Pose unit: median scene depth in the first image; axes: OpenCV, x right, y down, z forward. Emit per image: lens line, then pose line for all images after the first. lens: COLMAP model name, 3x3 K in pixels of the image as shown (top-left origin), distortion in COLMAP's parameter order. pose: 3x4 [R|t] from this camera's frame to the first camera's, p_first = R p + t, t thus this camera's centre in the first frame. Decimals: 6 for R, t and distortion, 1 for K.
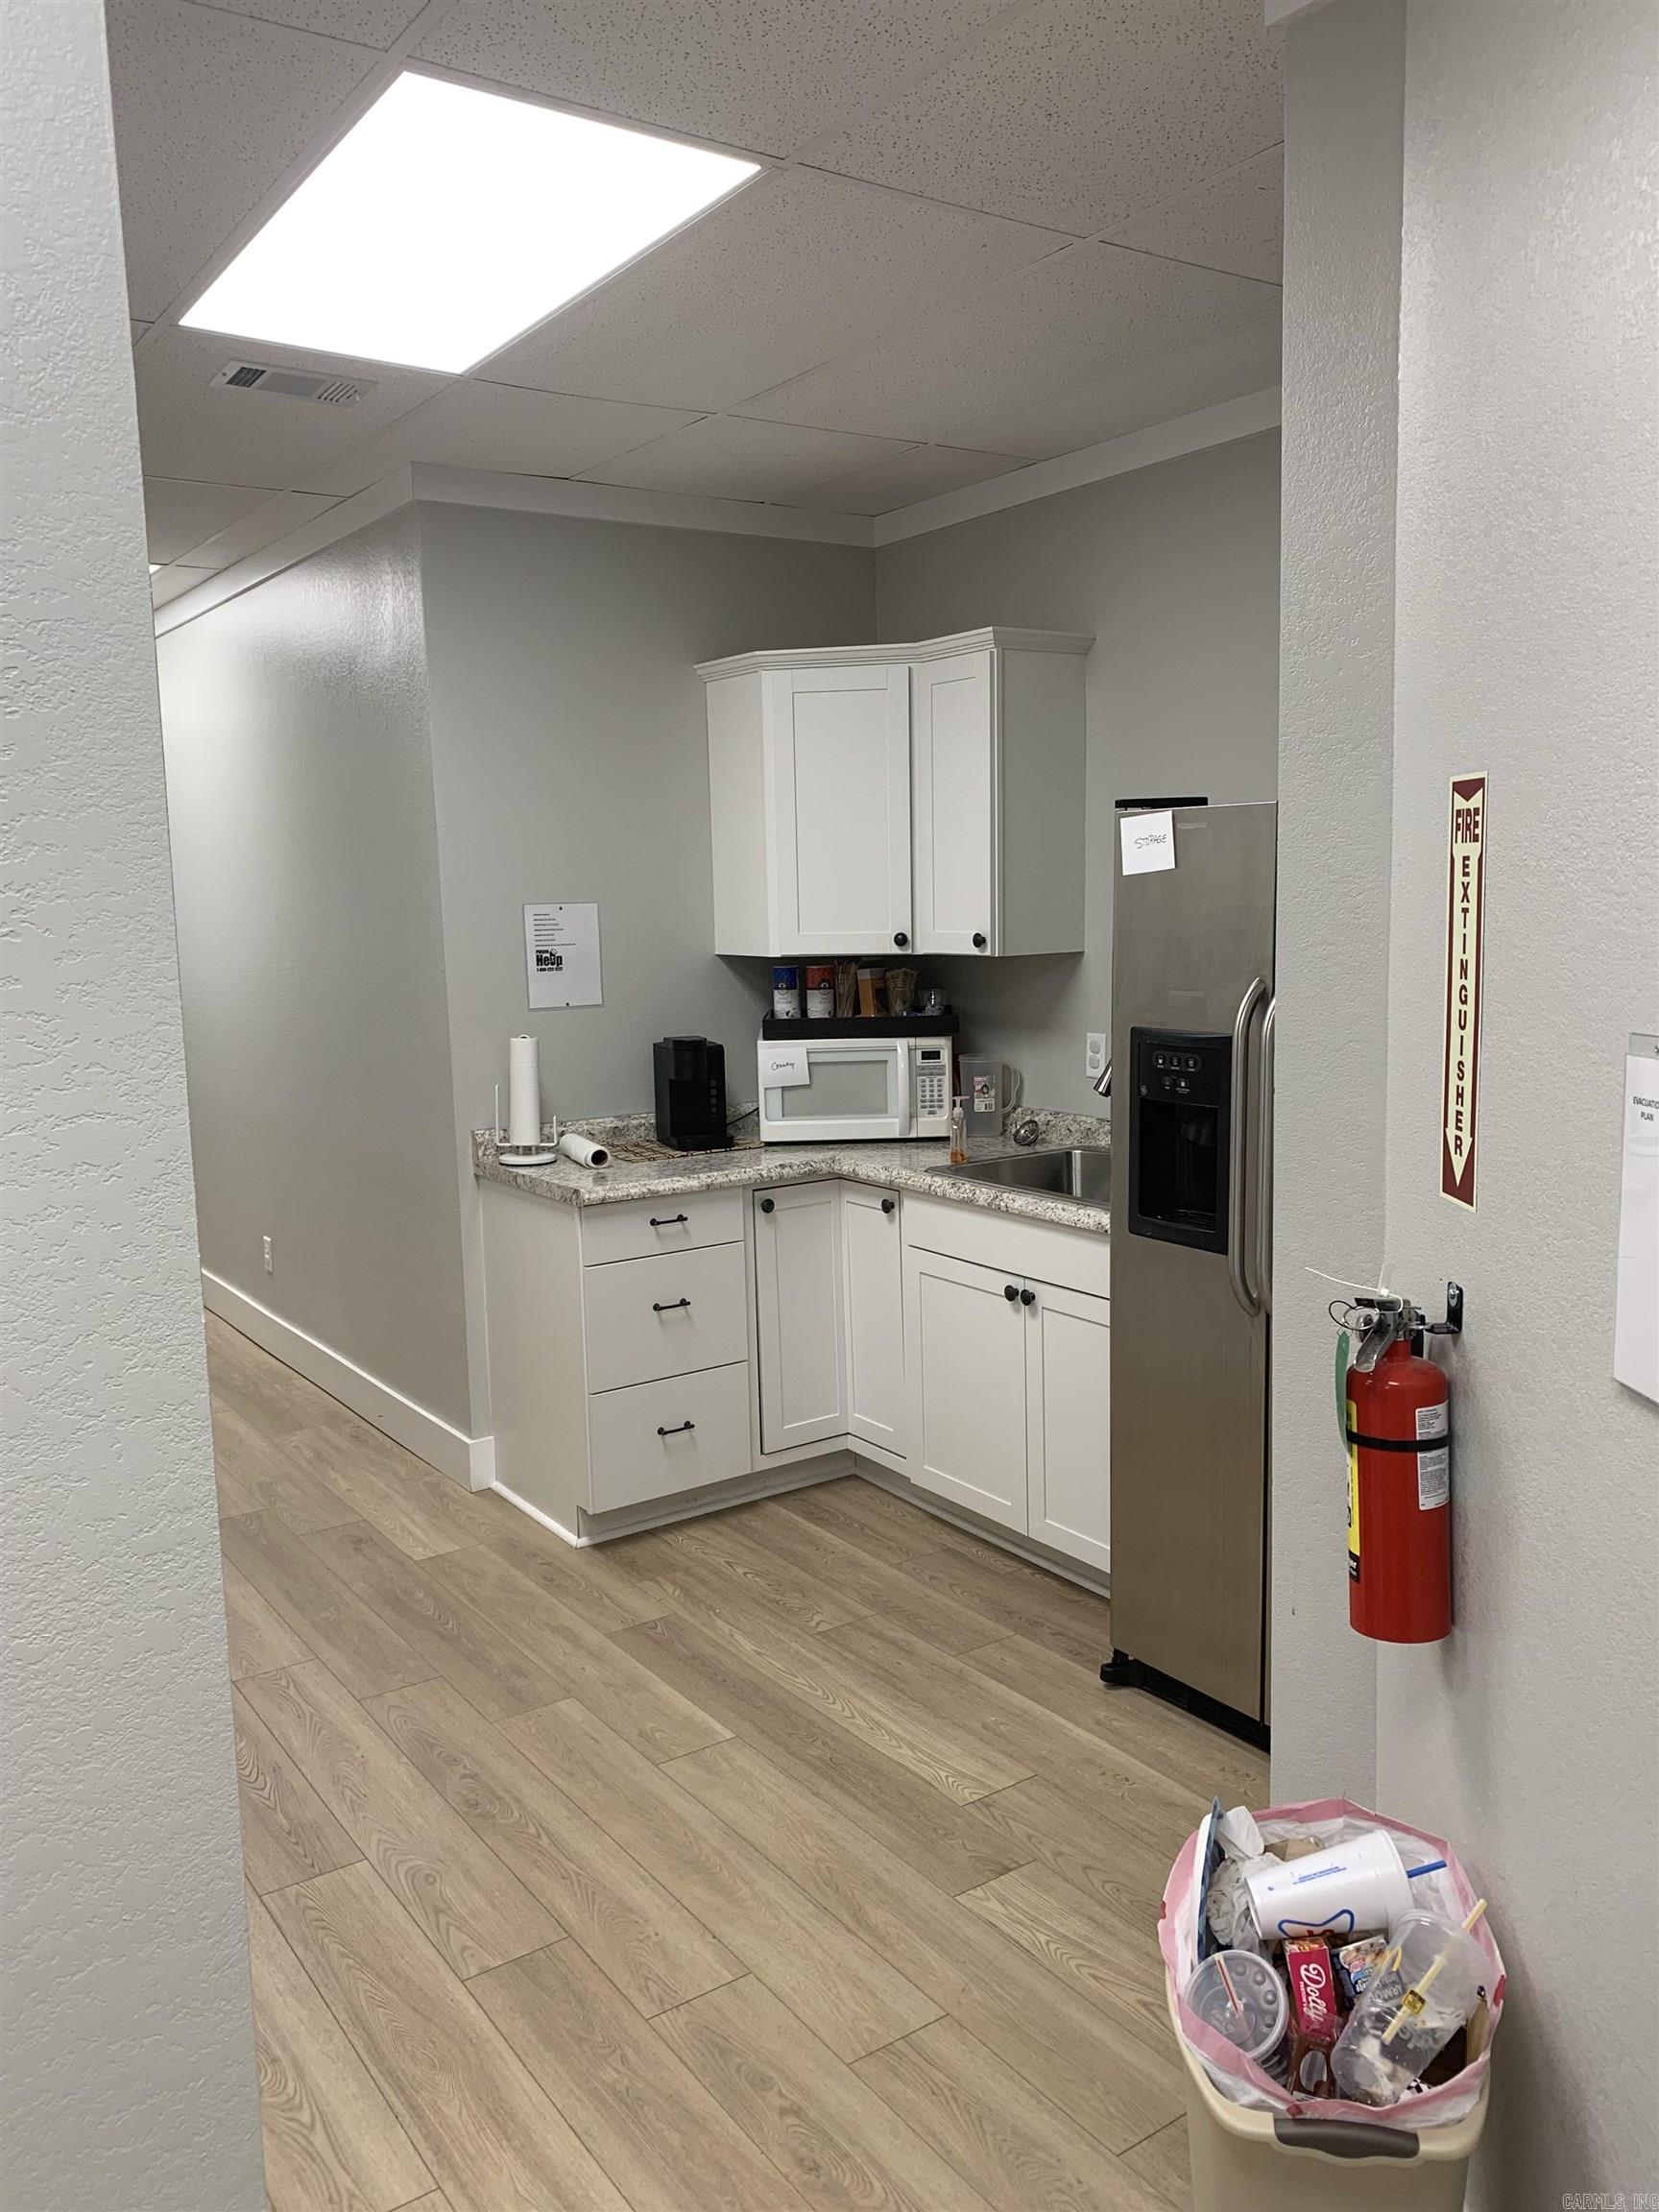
lens RADIAL K [[1687.6, 0, 857.3], [0, 1687.6, 1111.5], [0, 0, 1]] dist [0.114890, -0.165445]
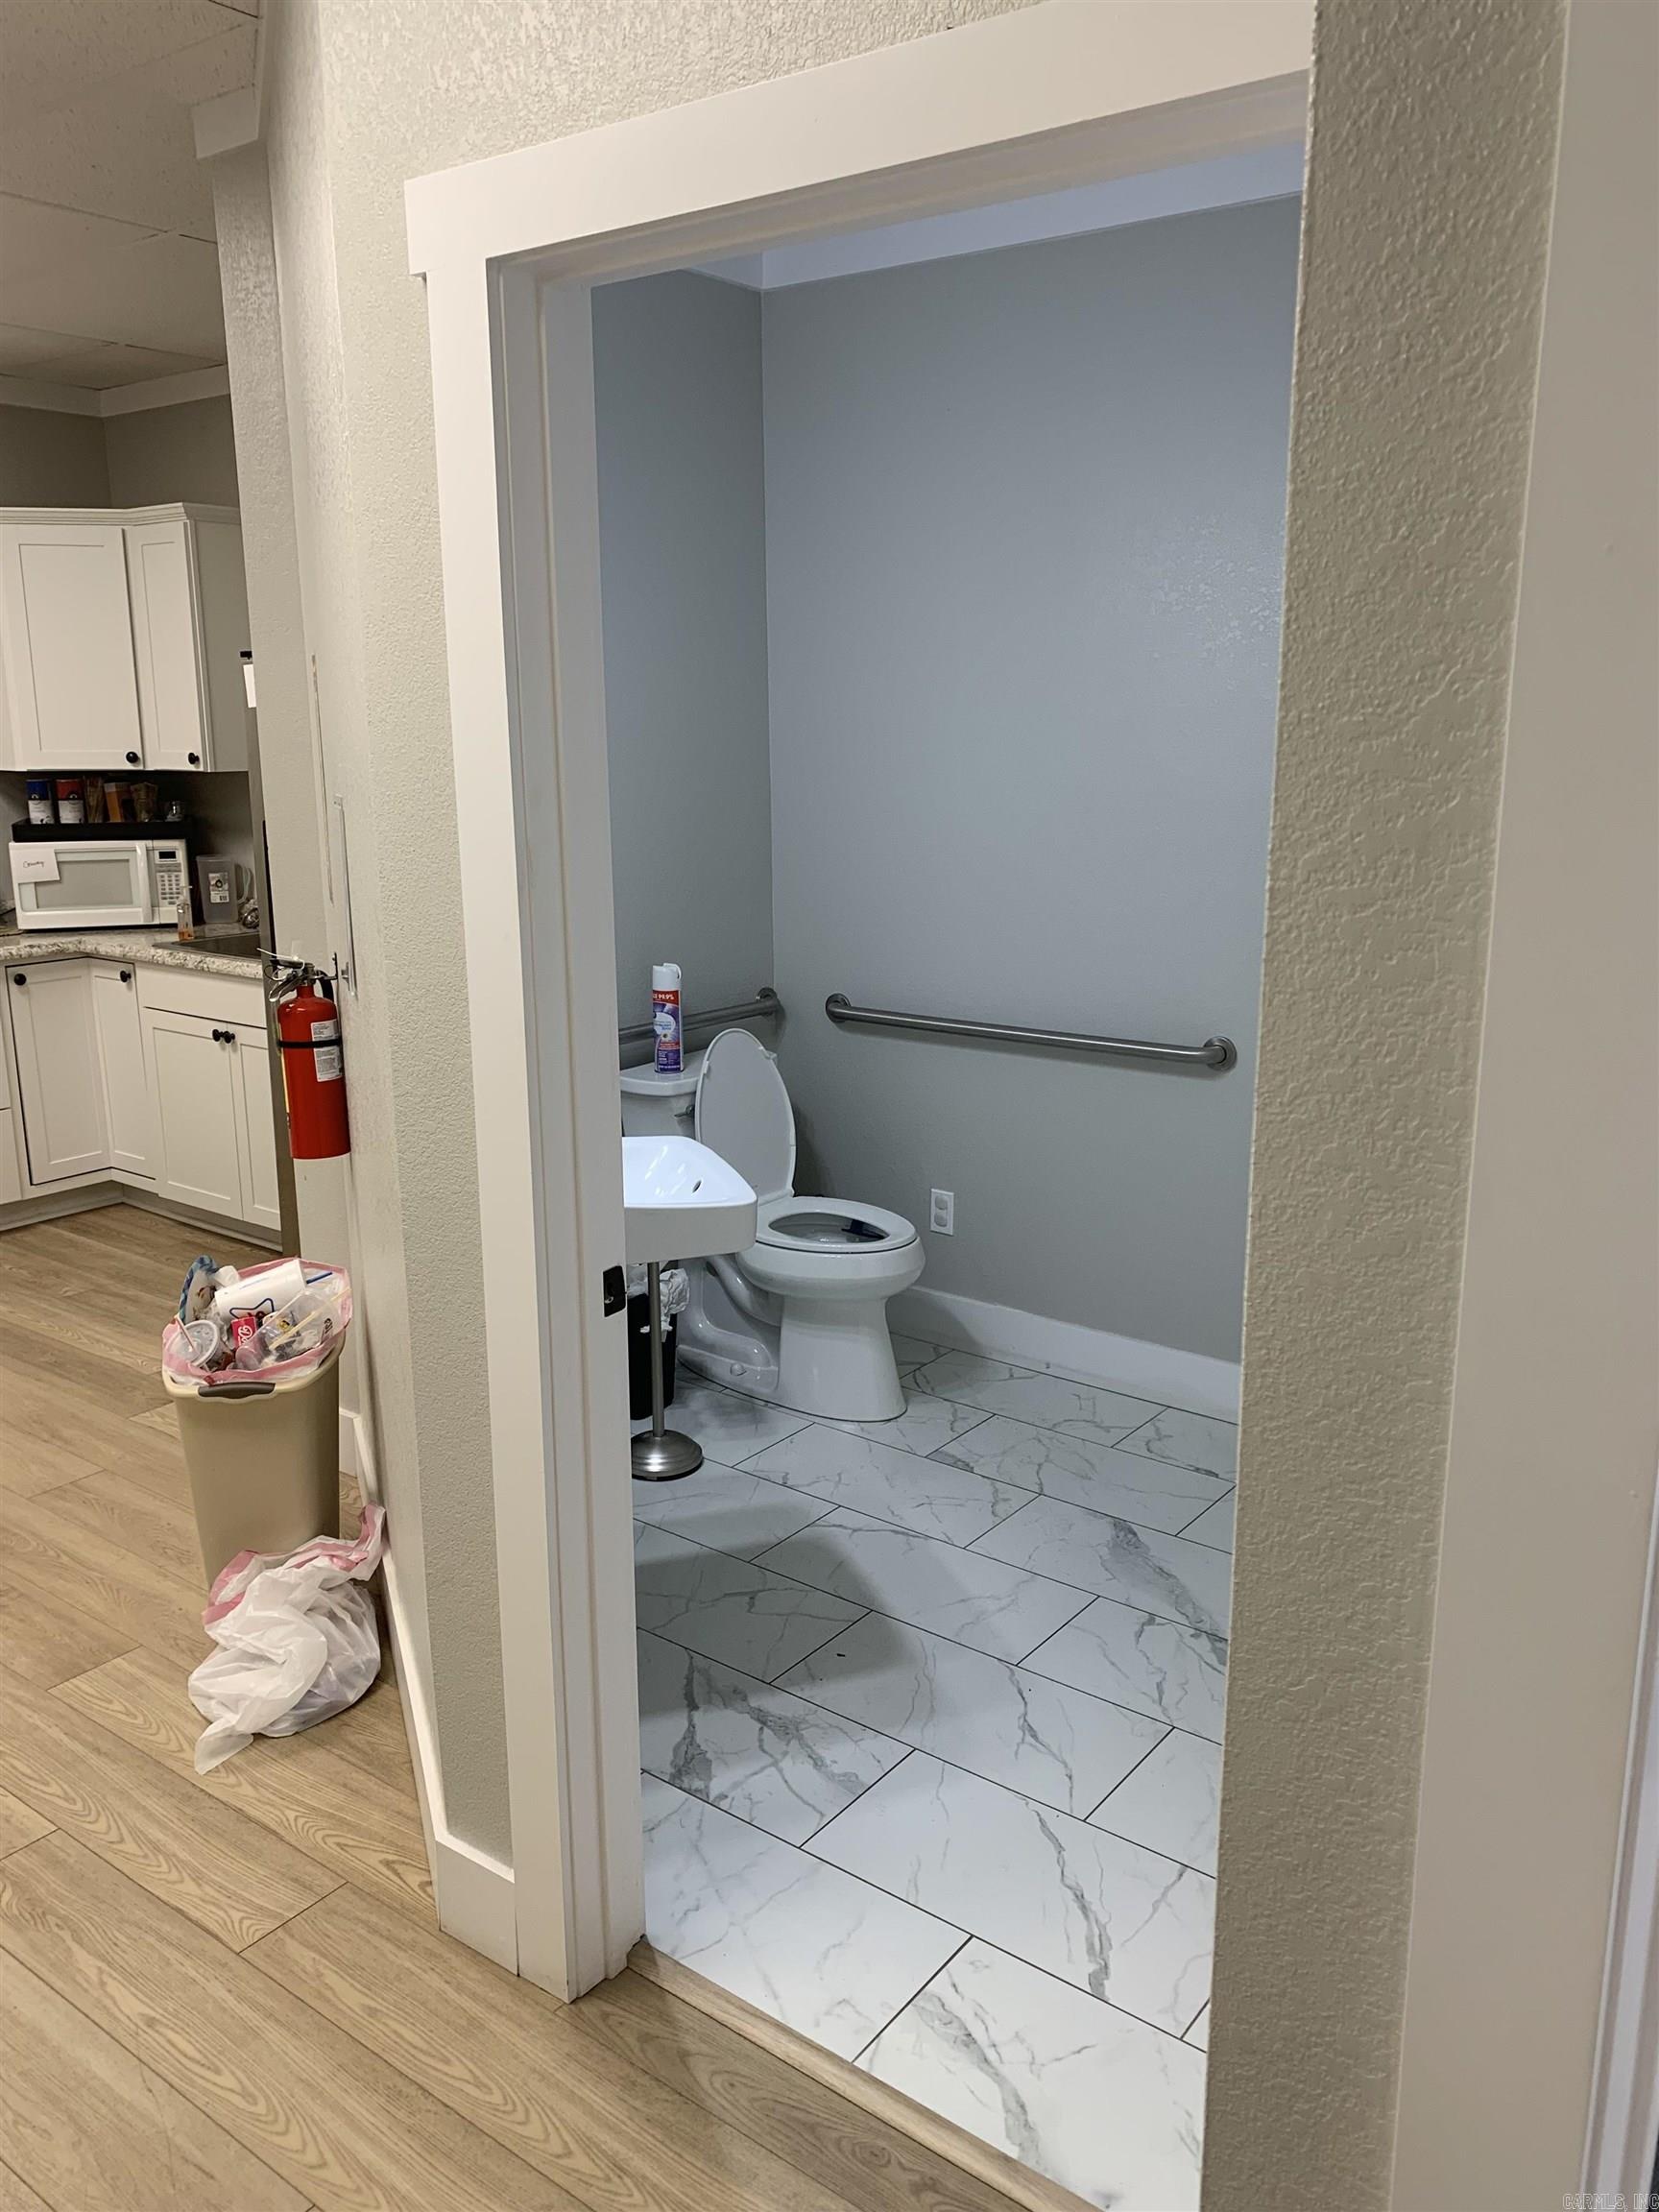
lens RADIAL K [[1719.2, 0, 829.5], [0, 1719.2, 1106.0], [0, 0, 1]] dist [0.016008, 0.006716]
pose [[0.955035, -0.049897, 0.292264, 0.135045], [0.024241, 0.995578, 0.090758, 0.048104], [-0.295500, -0.079592, 0.952021, -0.354676]]
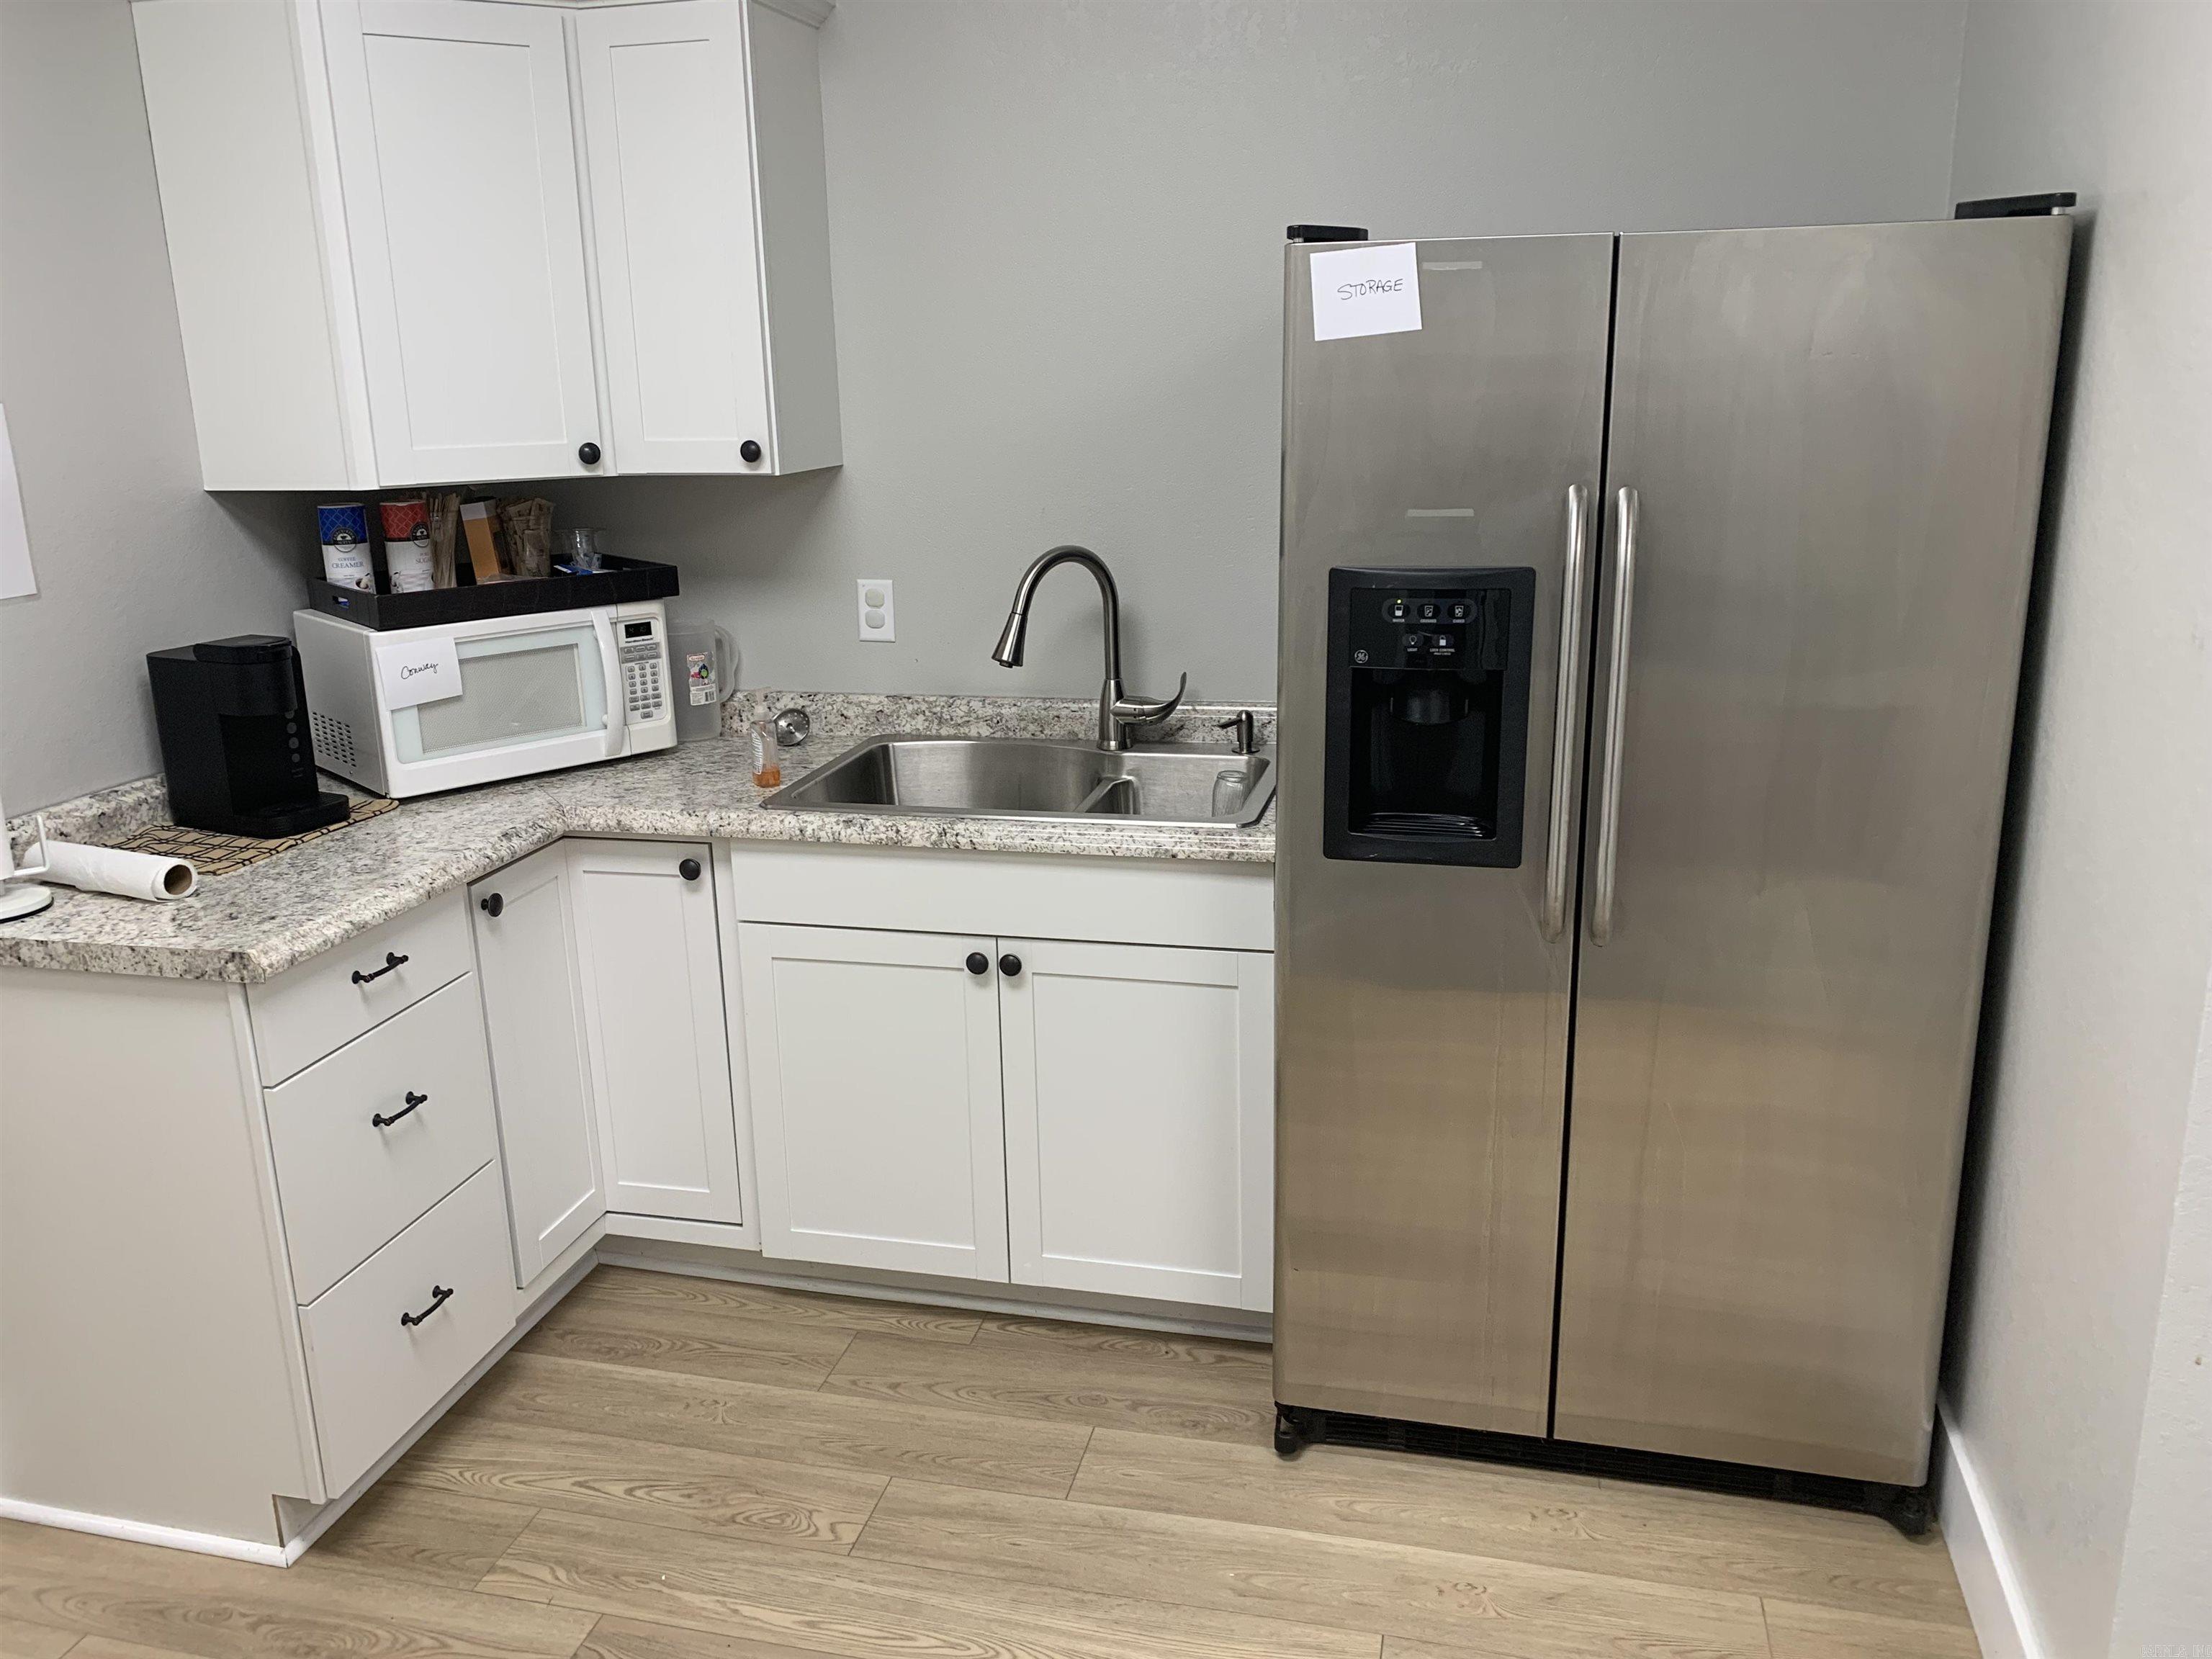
lens RADIAL K [[1699.4, 0, 1087.1], [0, 1699.4, 795.8], [0, 0, 1]] dist [0.017816, -0.015564]
pose [[0.758310, -0.158724, 0.632276, -0.273344], [0.094682, 0.986437, 0.134076, -0.044808], [-0.644982, -0.041806, 0.763053, 0.397122]]
